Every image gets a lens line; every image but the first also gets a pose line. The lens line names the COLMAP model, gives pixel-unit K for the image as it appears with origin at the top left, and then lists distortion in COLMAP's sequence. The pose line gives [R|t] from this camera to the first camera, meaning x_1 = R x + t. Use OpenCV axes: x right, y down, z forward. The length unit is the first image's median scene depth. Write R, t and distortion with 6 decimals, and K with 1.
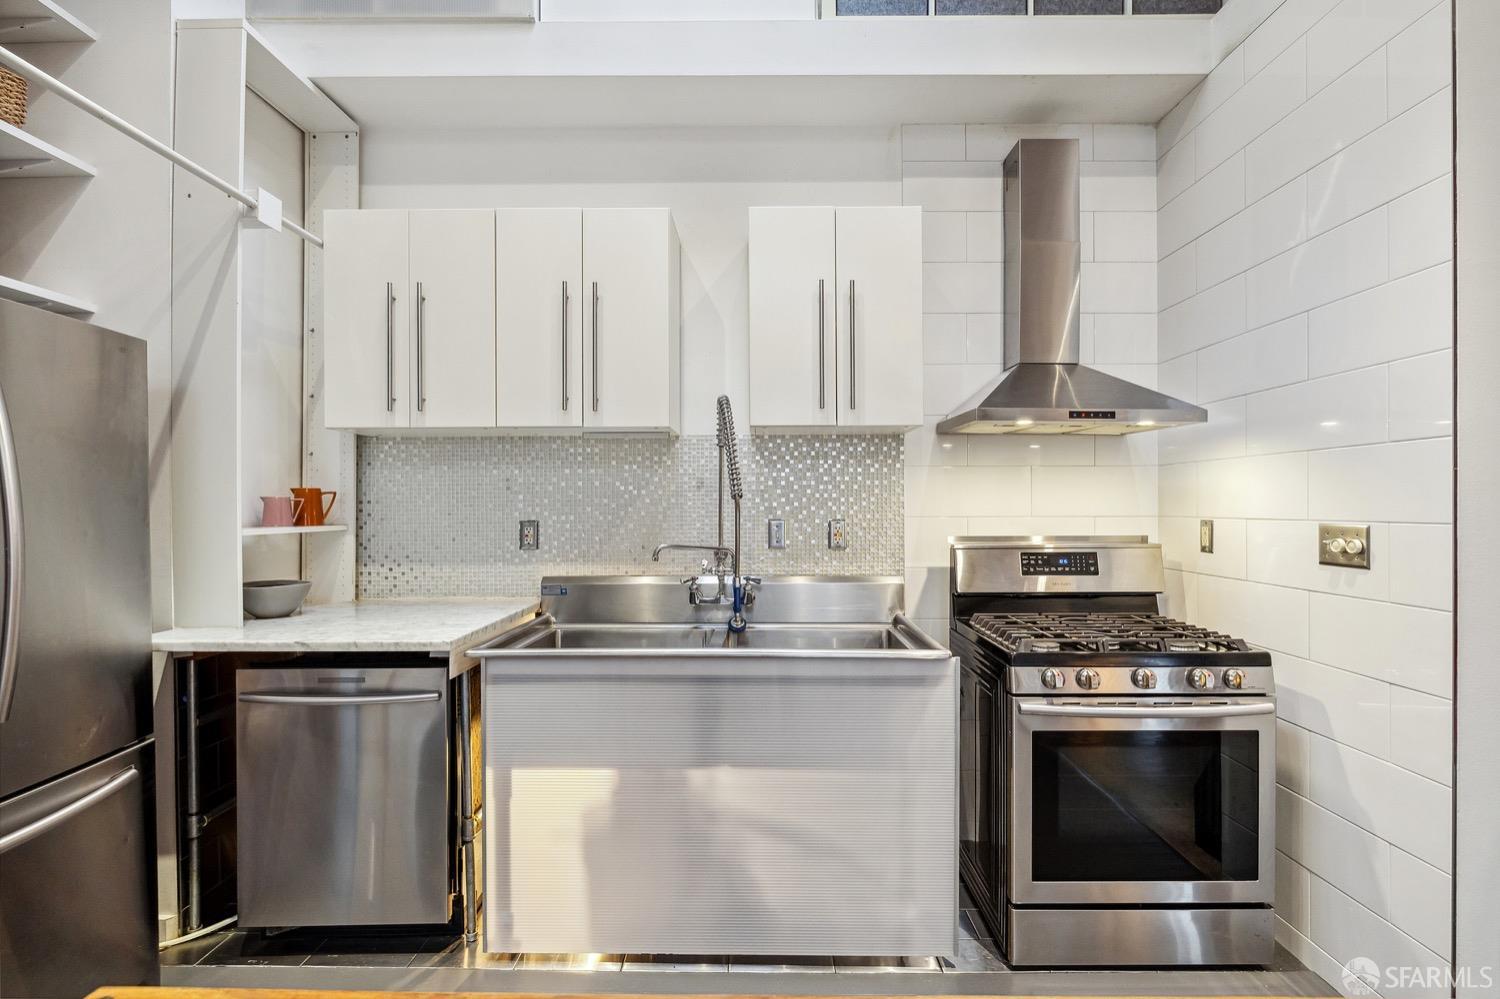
lens RADIAL K [[737.4, 0, 750.0], [0, 737.4, 499.5], [0, 0, 1]] dist [0.003196, 0.000413]
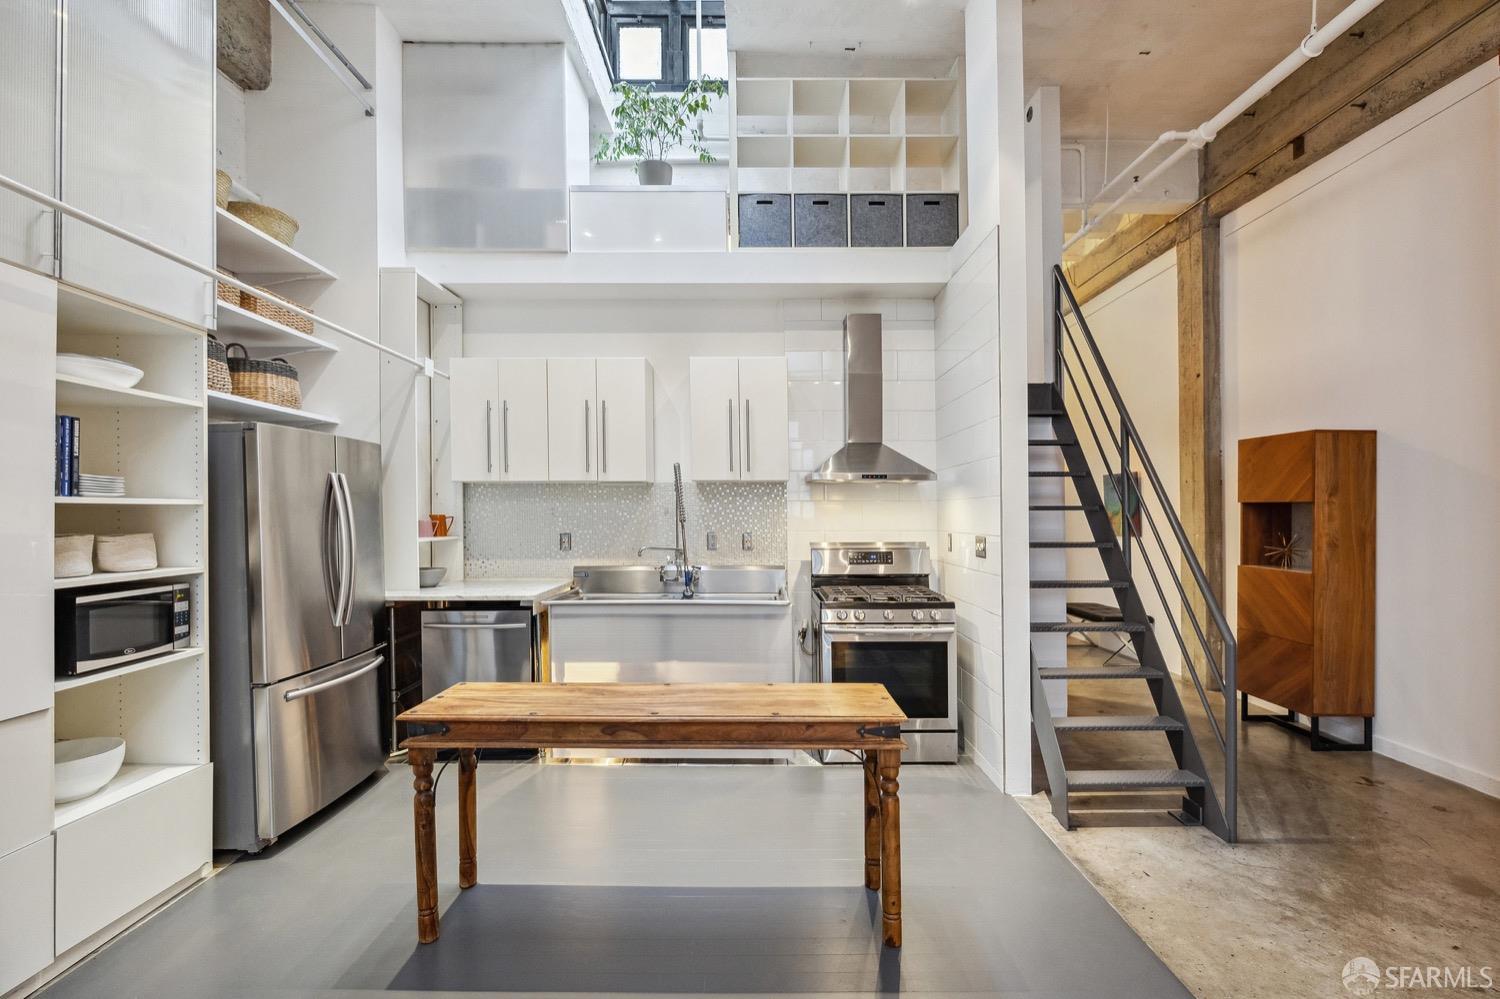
lens RADIAL K [[685.9, 0, 745.3], [0, 685.9, 549.8], [0, 0, 1]] dist [0.013878, 0.000117]
pose [[0.999973, -0.000356, 0.007273, 0.113264], [-0.000087, 0.998151, 0.060775, -0.032491], [-0.007281, -0.060774, 0.998125, -0.643428]]
